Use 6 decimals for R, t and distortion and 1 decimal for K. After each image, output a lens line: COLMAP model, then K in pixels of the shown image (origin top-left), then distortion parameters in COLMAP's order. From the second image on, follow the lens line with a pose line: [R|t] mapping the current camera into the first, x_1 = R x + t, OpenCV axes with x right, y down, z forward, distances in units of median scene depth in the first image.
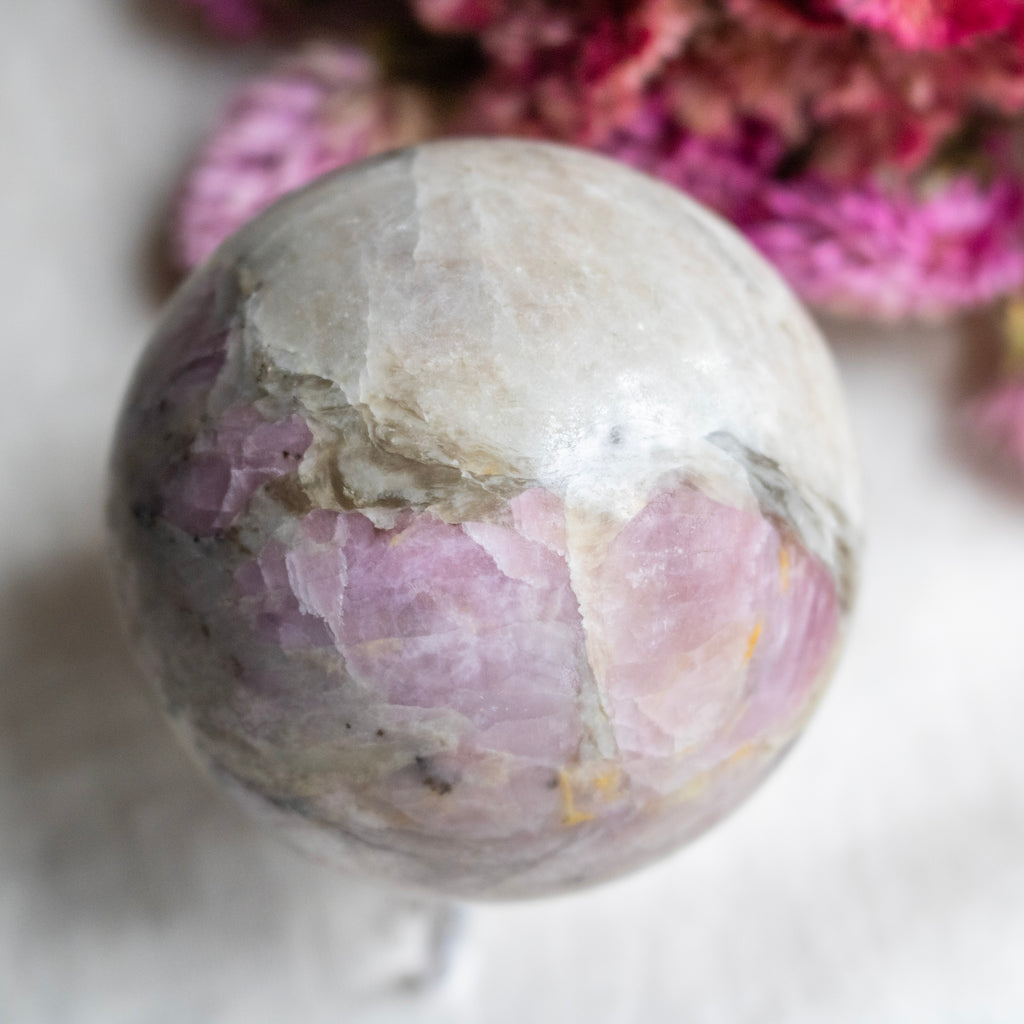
lens RADIAL K [[2711.1, 0, 508.3], [0, 2711.1, 513.6], [0, 0, 1]] dist [0.160450, 0.000000]
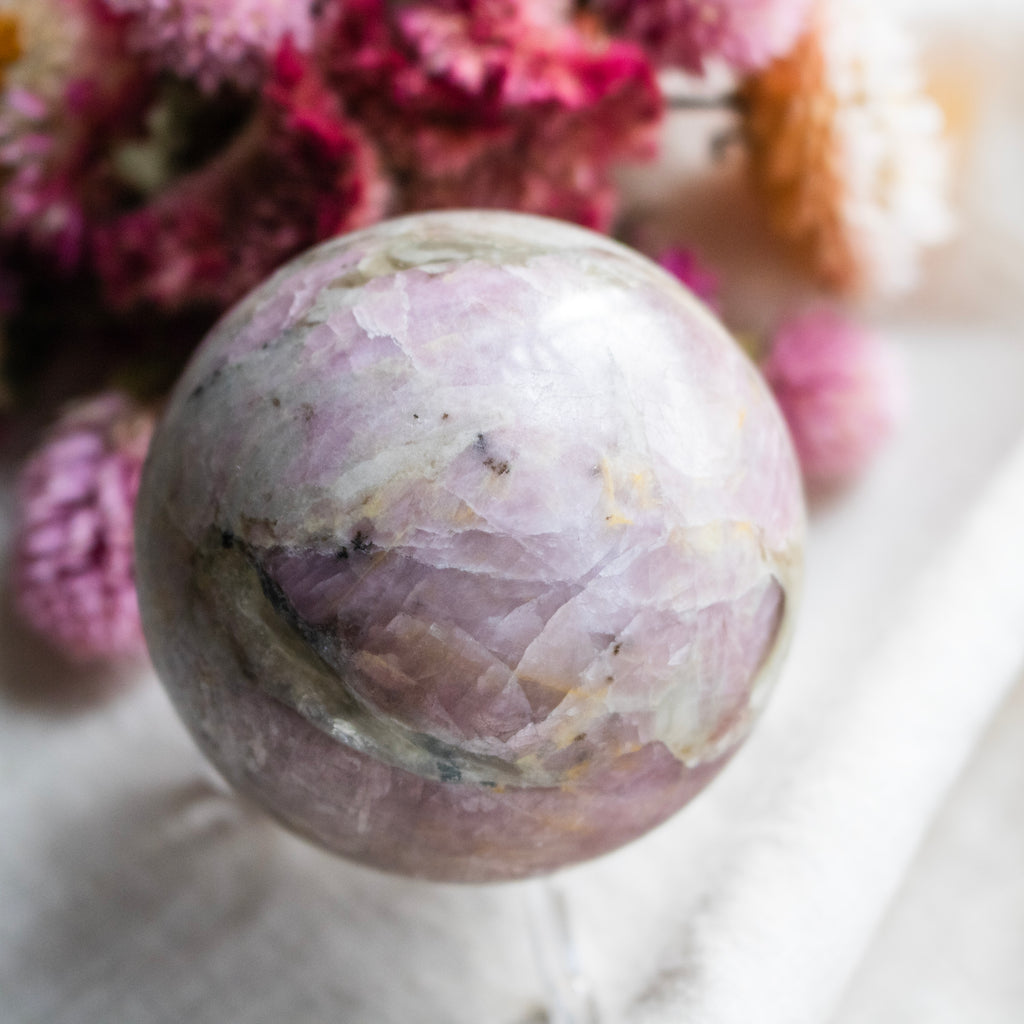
lens RADIAL K [[2711.1, 0, 511.1], [0, 2711.1, 515.1], [0, 0, 1]] dist [0.160450, 0.000000]
pose [[0.982764, 0.023552, 0.183359, -0.229333], [0.129954, 0.617413, -0.775831, 1.000222], [-0.131481, 0.786287, 0.603710, 0.343988]]
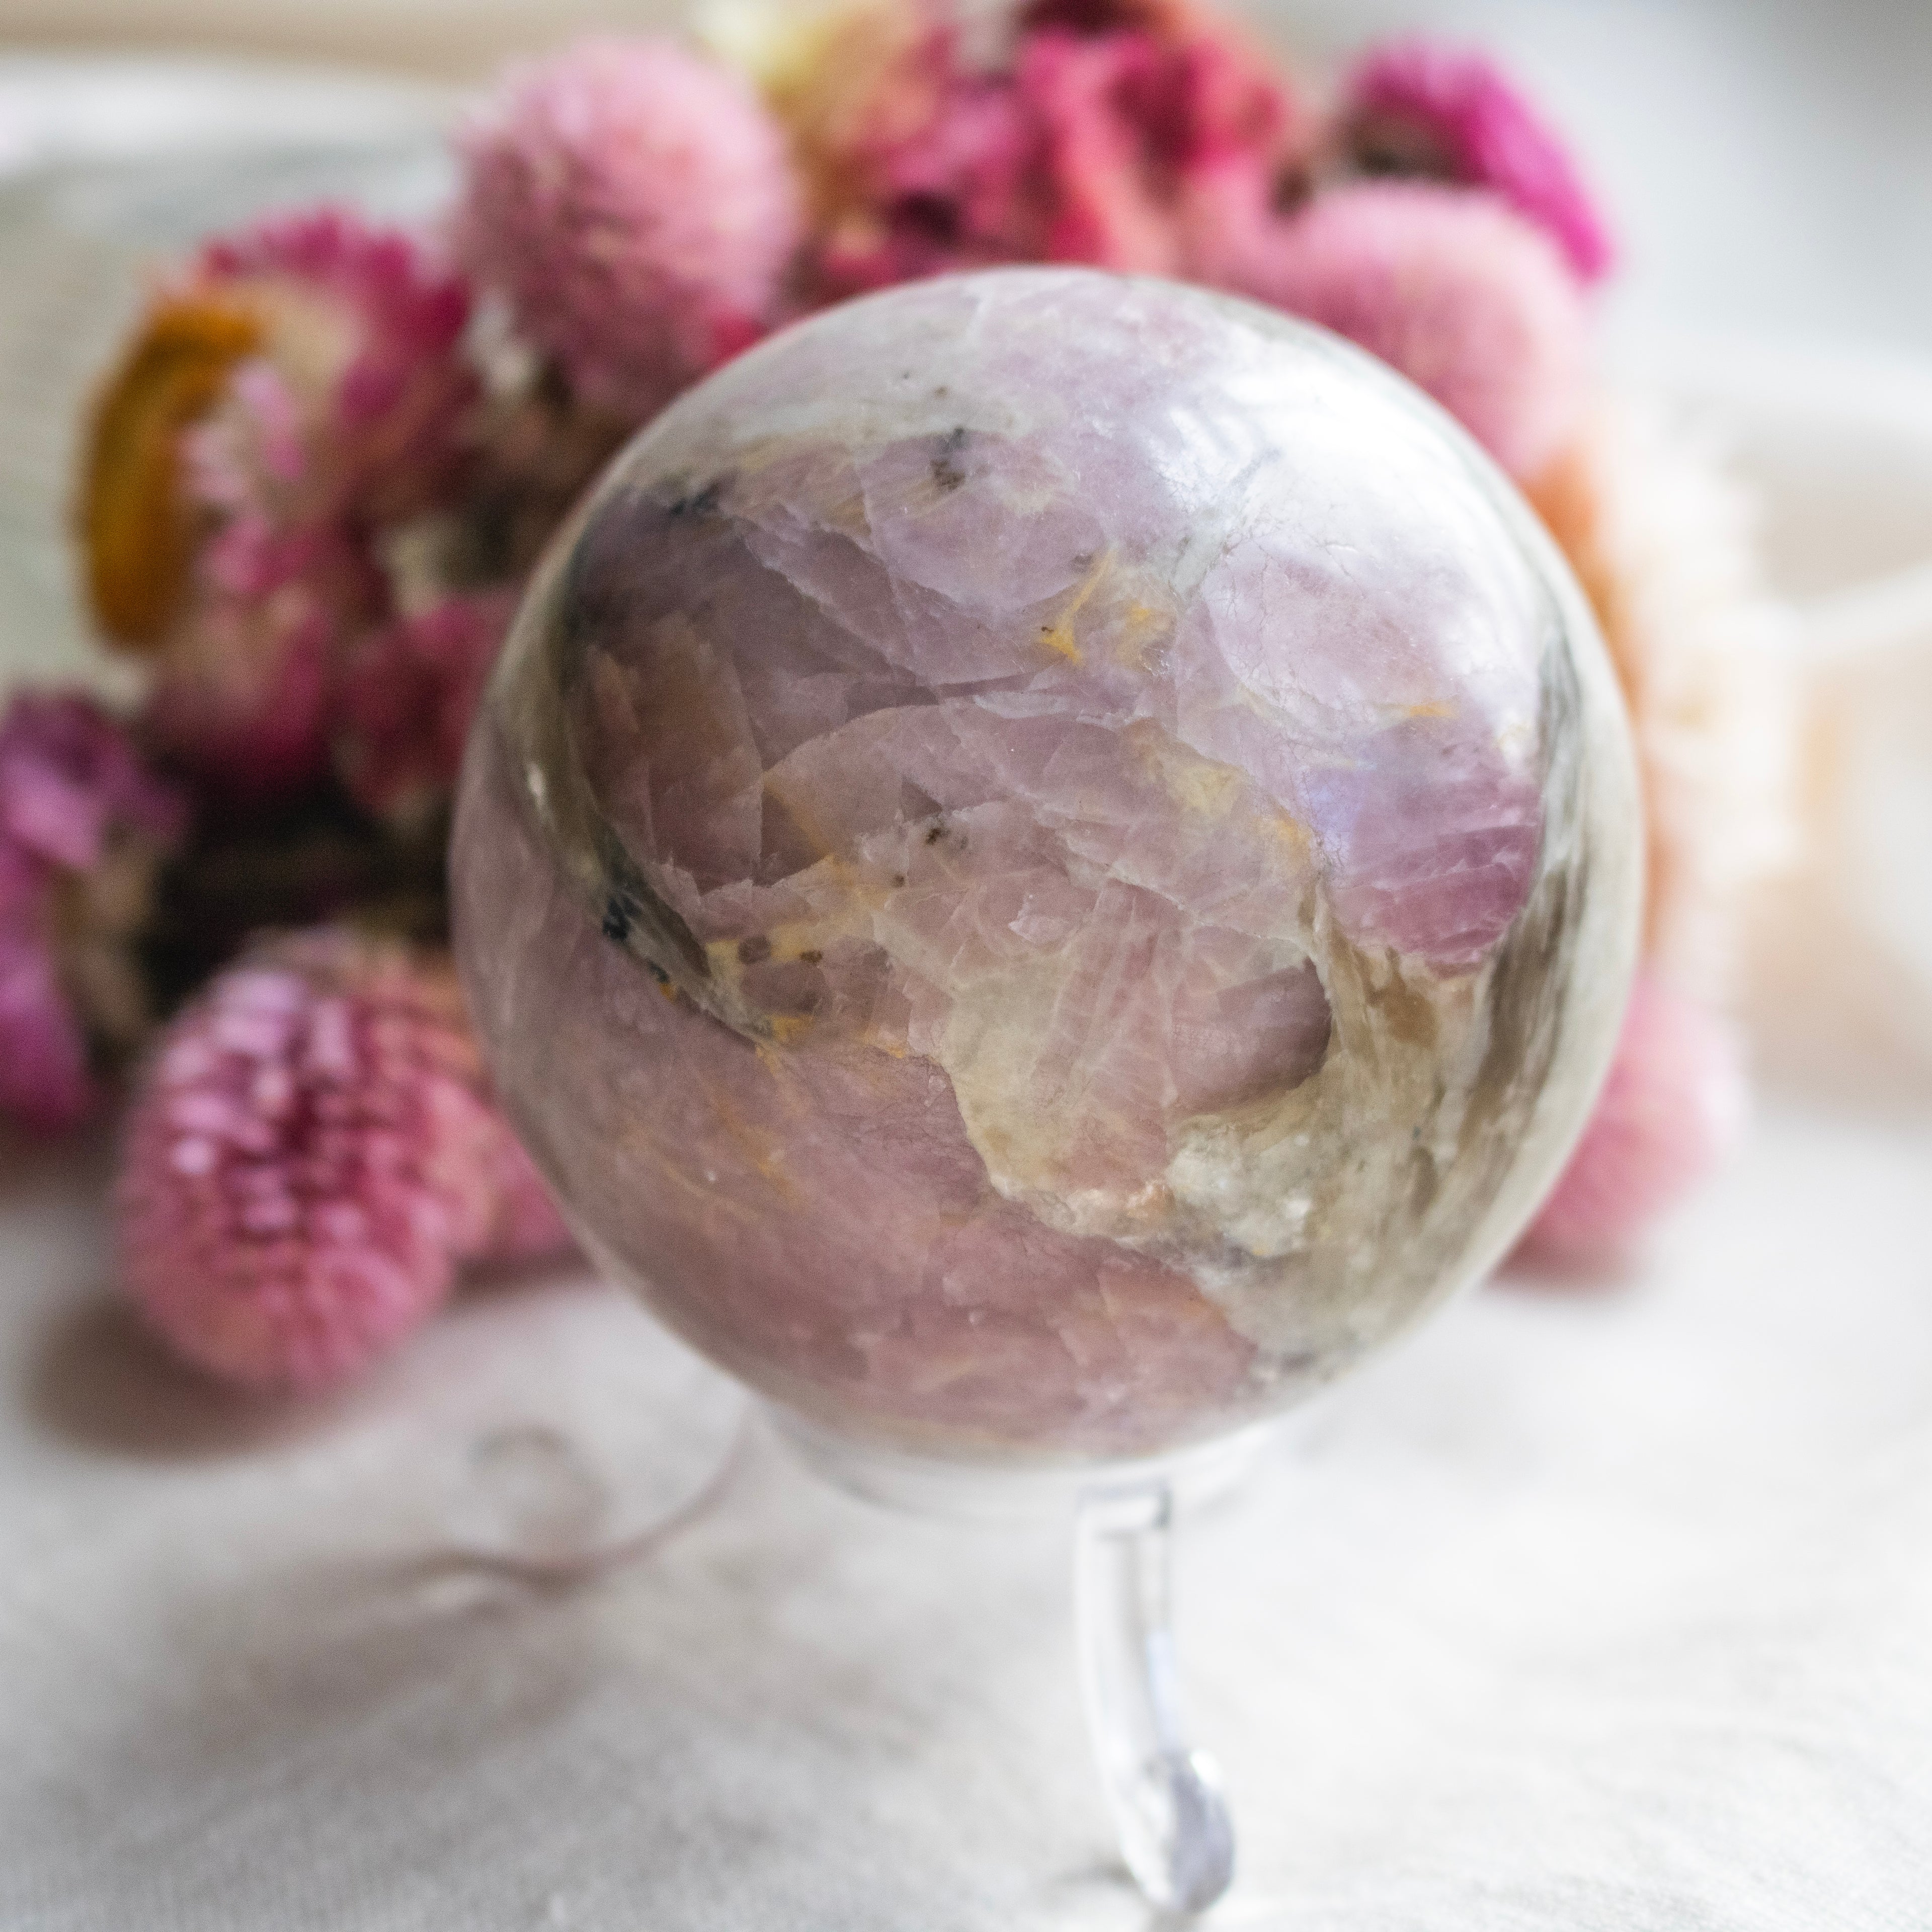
lens RADIAL K [[5115.1, 0, 950.2], [0, 5115.1, 969.7], [0, 0, 1]] dist [0.160450, 0.000000]
pose [[0.766976, 0.496766, -0.406166, 0.541566], [-0.551212, 0.186012, -0.813367, 1.140137], [-0.328501, 0.847716, 0.416490, 0.598627]]
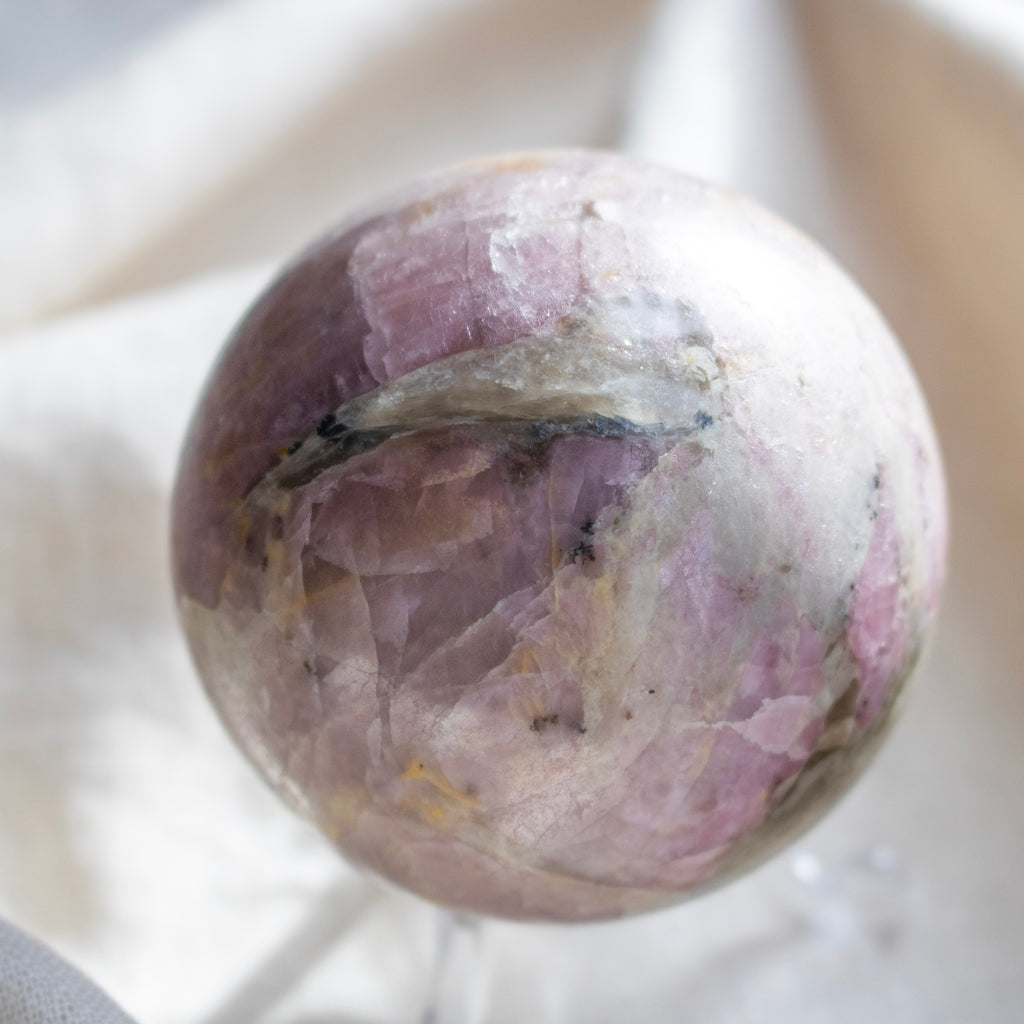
lens RADIAL K [[2711.1, 0, 506.4], [0, 2711.1, 510.2], [0, 0, 1]] dist [0.160450, 0.000000]
pose [[-0.628071, 0.644757, 0.435677, -0.501283], [-0.667954, -0.159476, -0.726914, 0.846590], [-0.399203, -0.747566, 0.530831, 0.553221]]
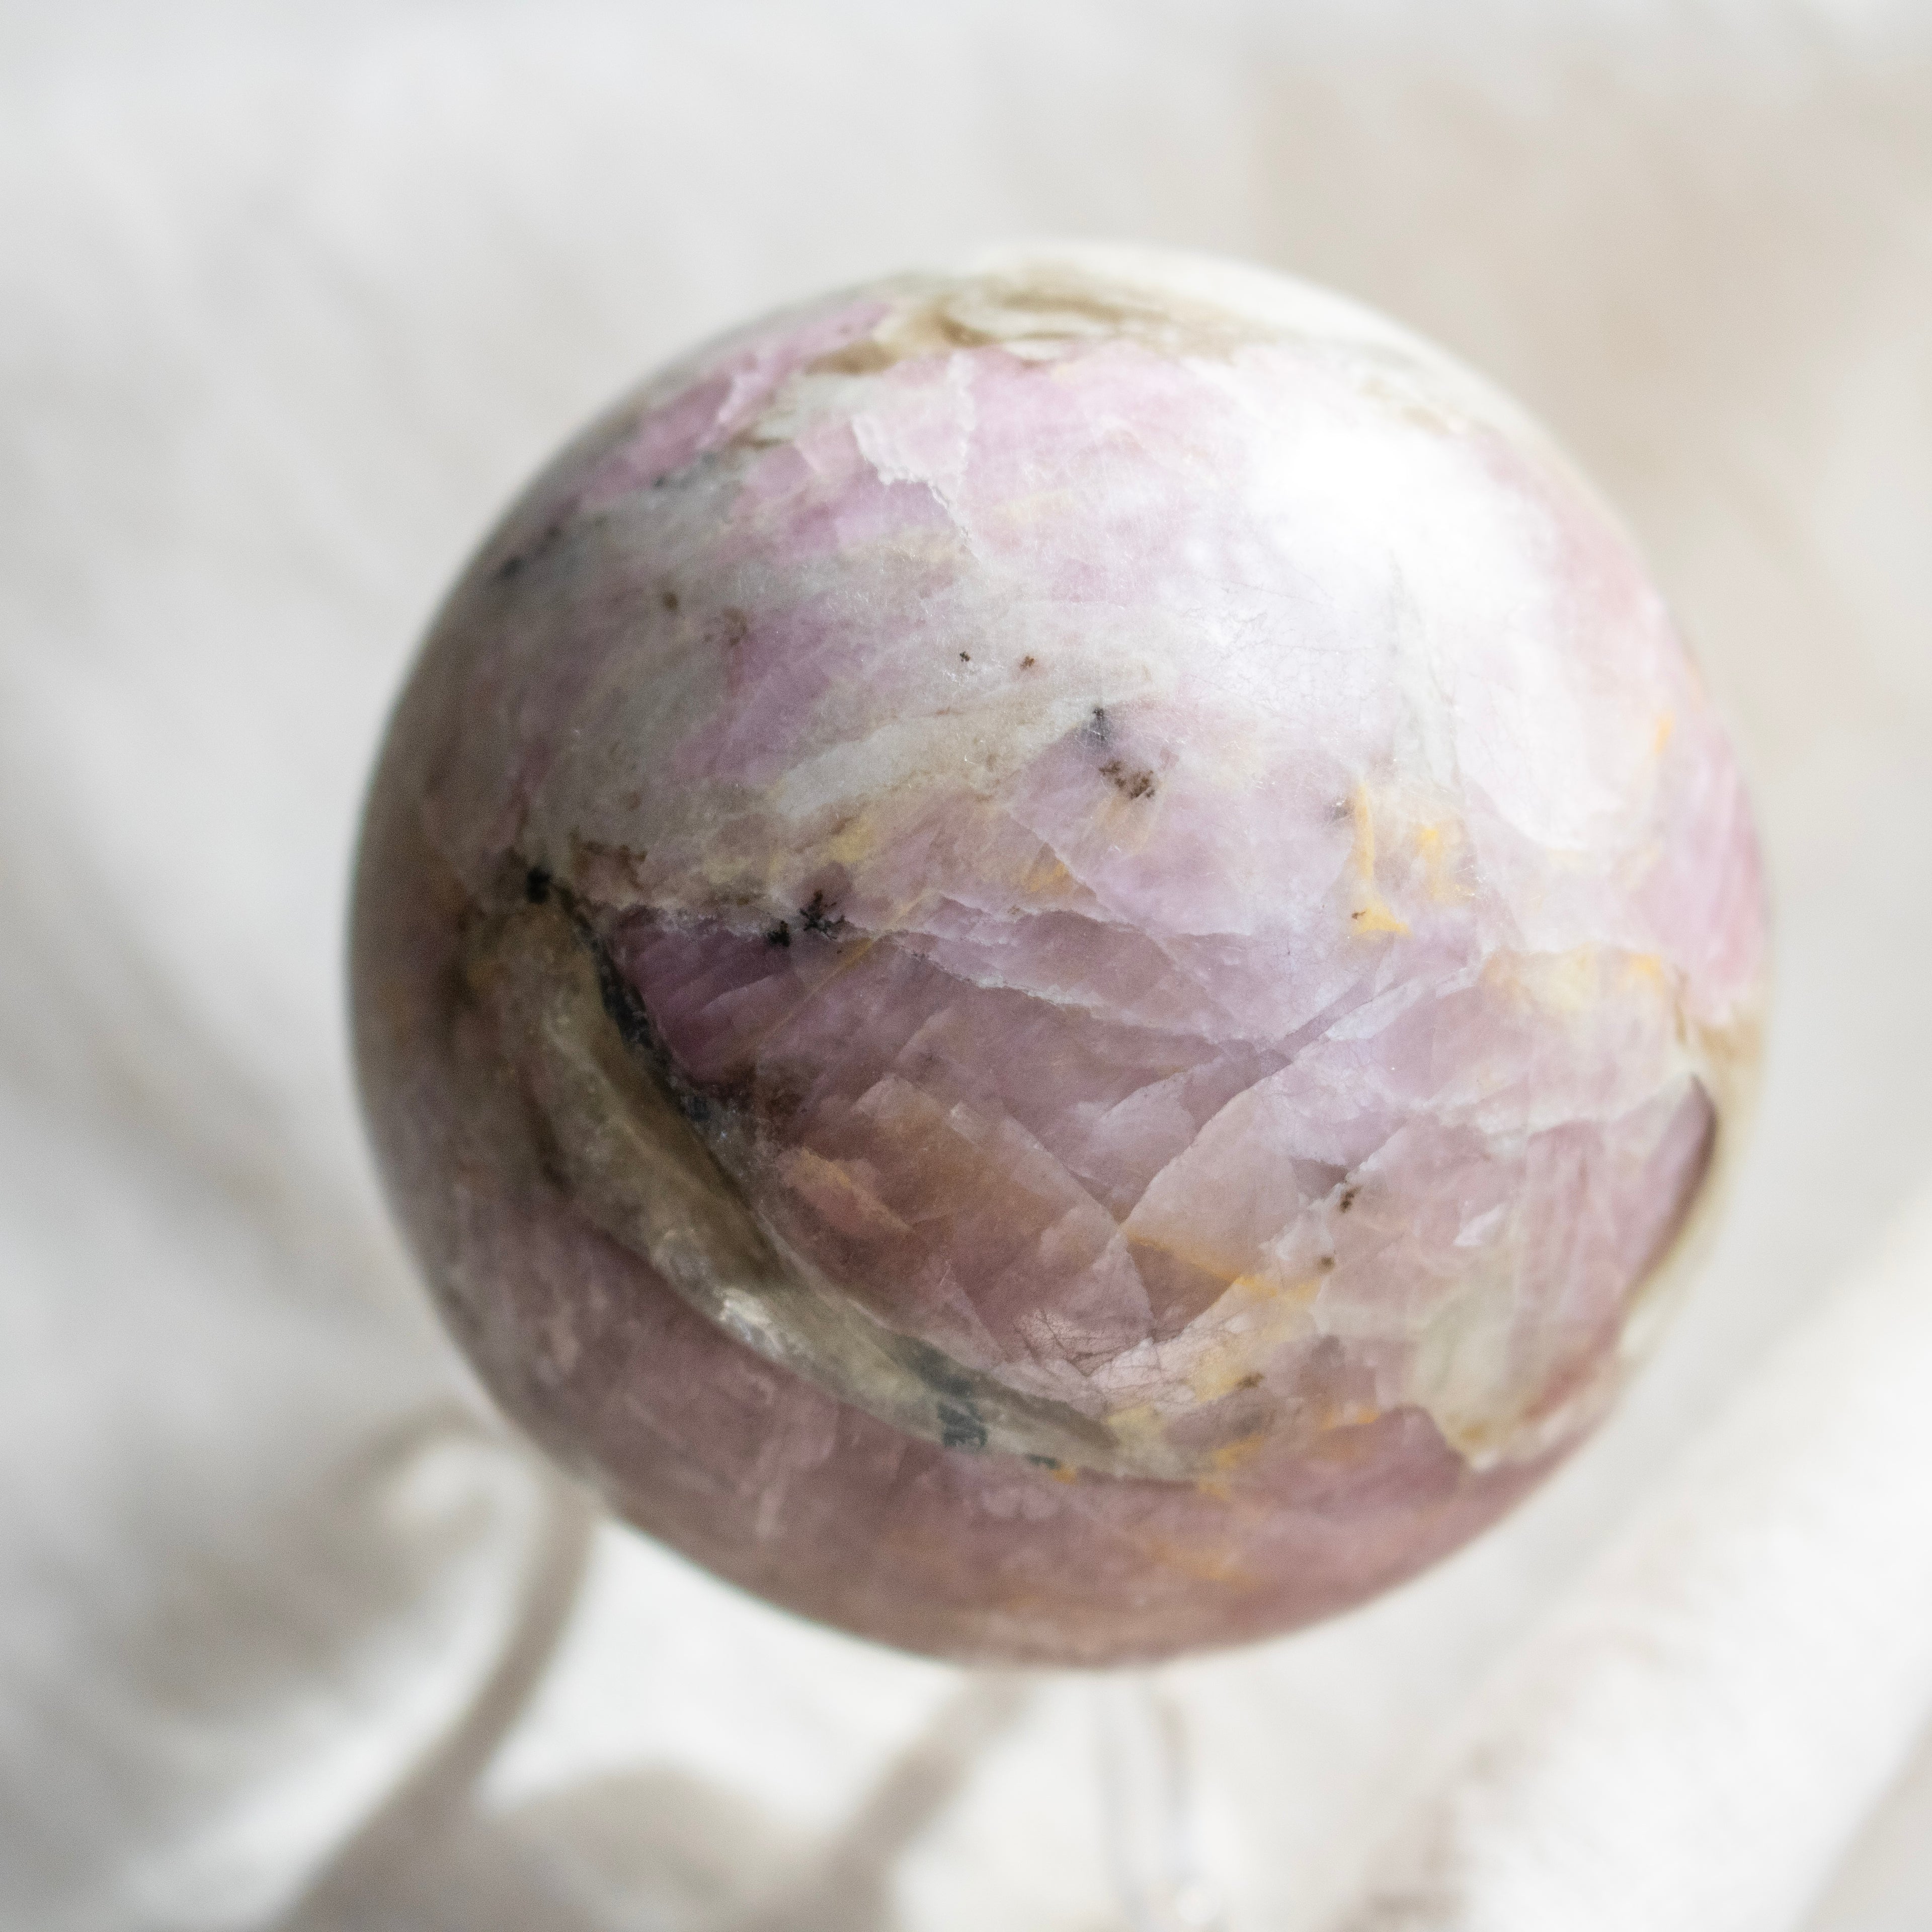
lens RADIAL K [[5115.1, 0, 965.2], [0, 5115.1, 964.0], [0, 0, 1]] dist [0.160450, 0.000000]
pose [[0.981330, 0.119593, 0.150630, -0.203526], [0.043349, 0.625494, -0.779024, 0.899390], [-0.187384, 0.771009, 0.608632, 0.444165]]
